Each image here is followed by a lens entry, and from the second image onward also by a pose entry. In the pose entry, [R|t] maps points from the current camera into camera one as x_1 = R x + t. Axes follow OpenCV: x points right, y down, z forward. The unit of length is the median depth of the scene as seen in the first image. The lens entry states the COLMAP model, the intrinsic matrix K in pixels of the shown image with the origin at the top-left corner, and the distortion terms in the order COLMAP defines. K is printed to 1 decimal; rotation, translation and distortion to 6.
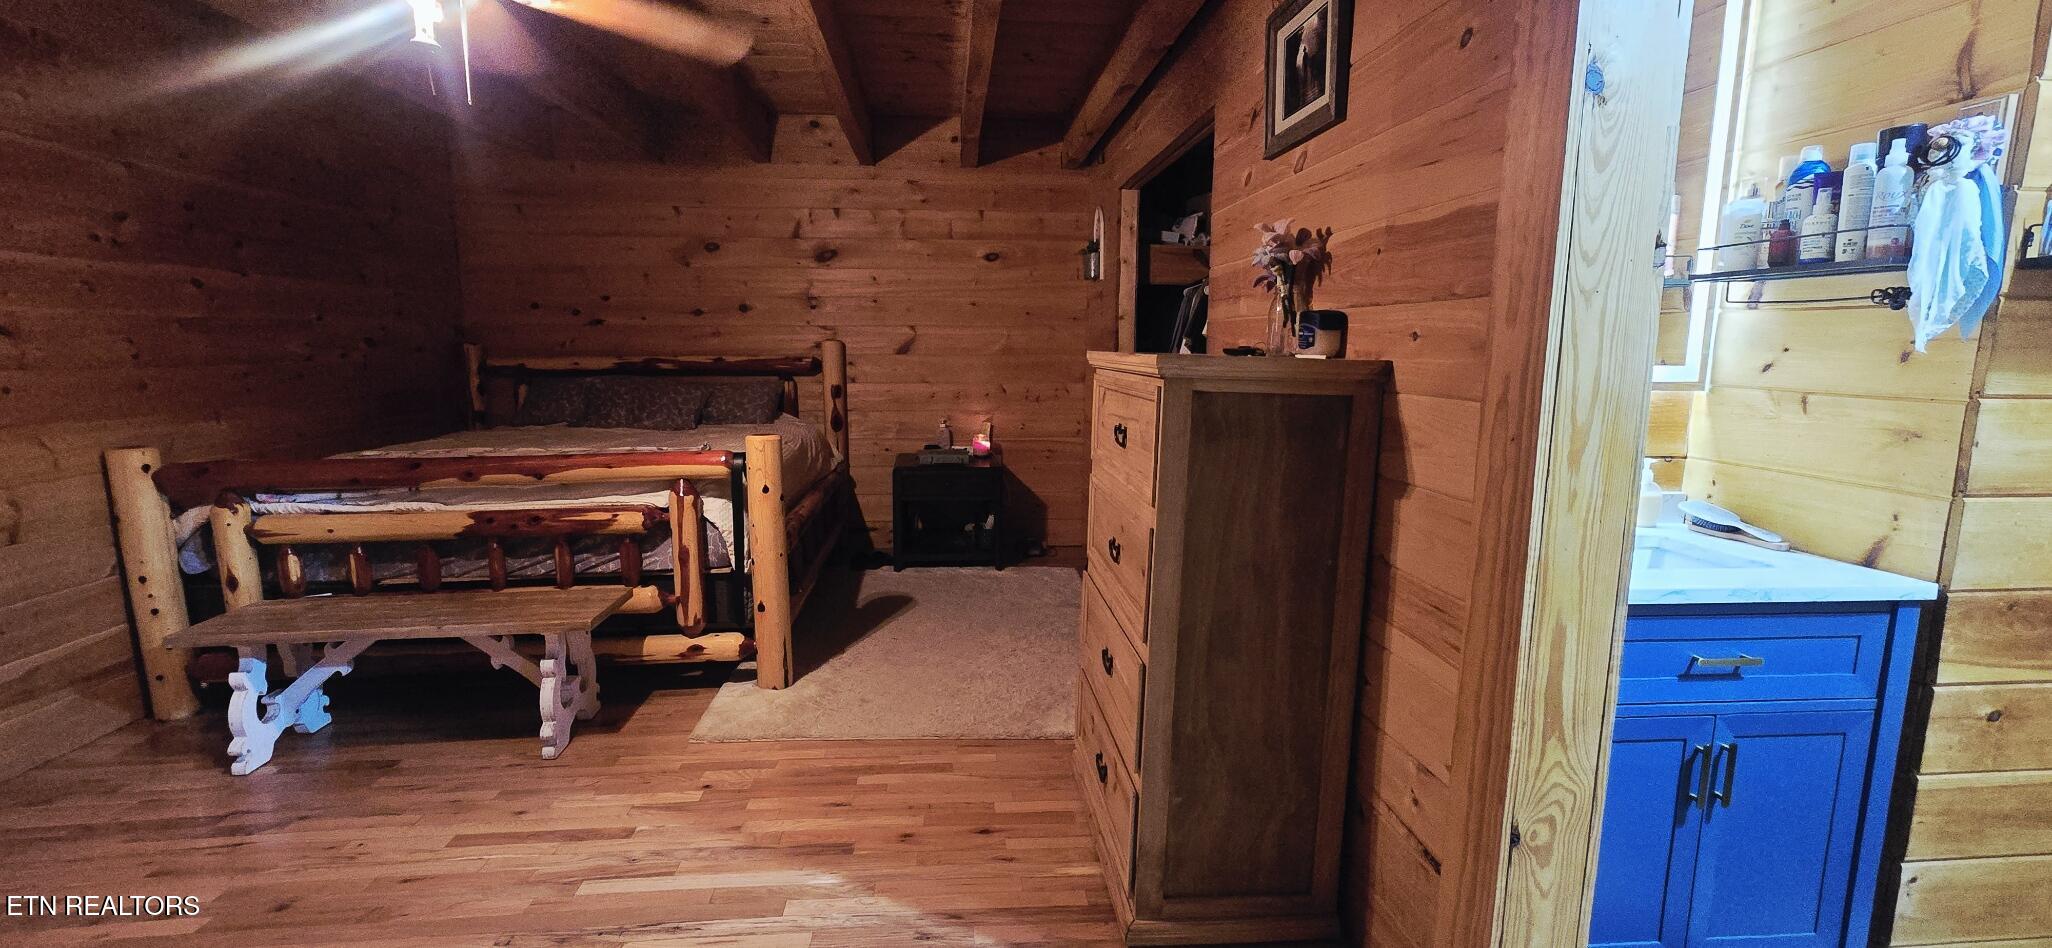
lens RADIAL K [[844.1, 0, 1022.2], [0, 844.1, 478.5], [0, 0, 1]] dist [-0.003171, 0.000953]
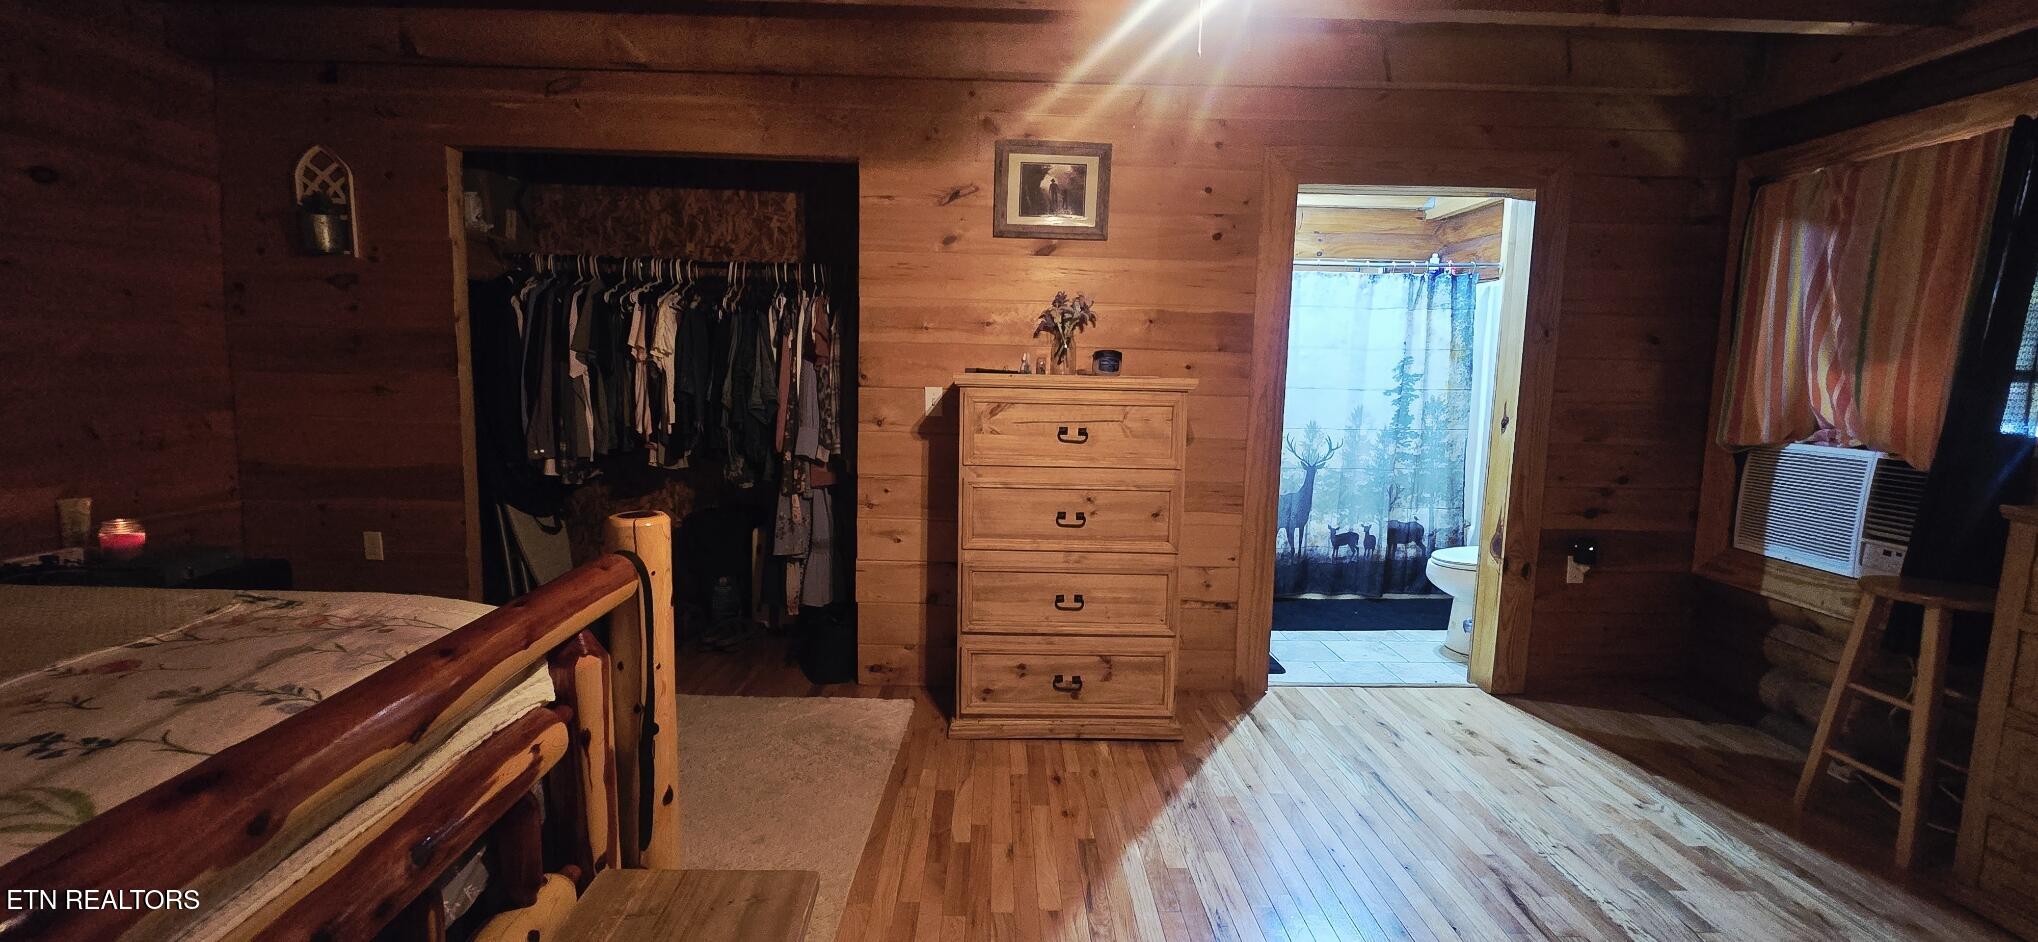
lens RADIAL K [[838.4, 0, 1013.9], [0, 838.4, 460.9], [0, 0, 1]] dist [-0.003171, 0.000953]
pose [[0.062337, -0.119955, 0.990820, -1.074041], [0.132482, 0.984961, 0.110910, -0.148241], [-0.989223, 0.124352, 0.077292, 0.846161]]
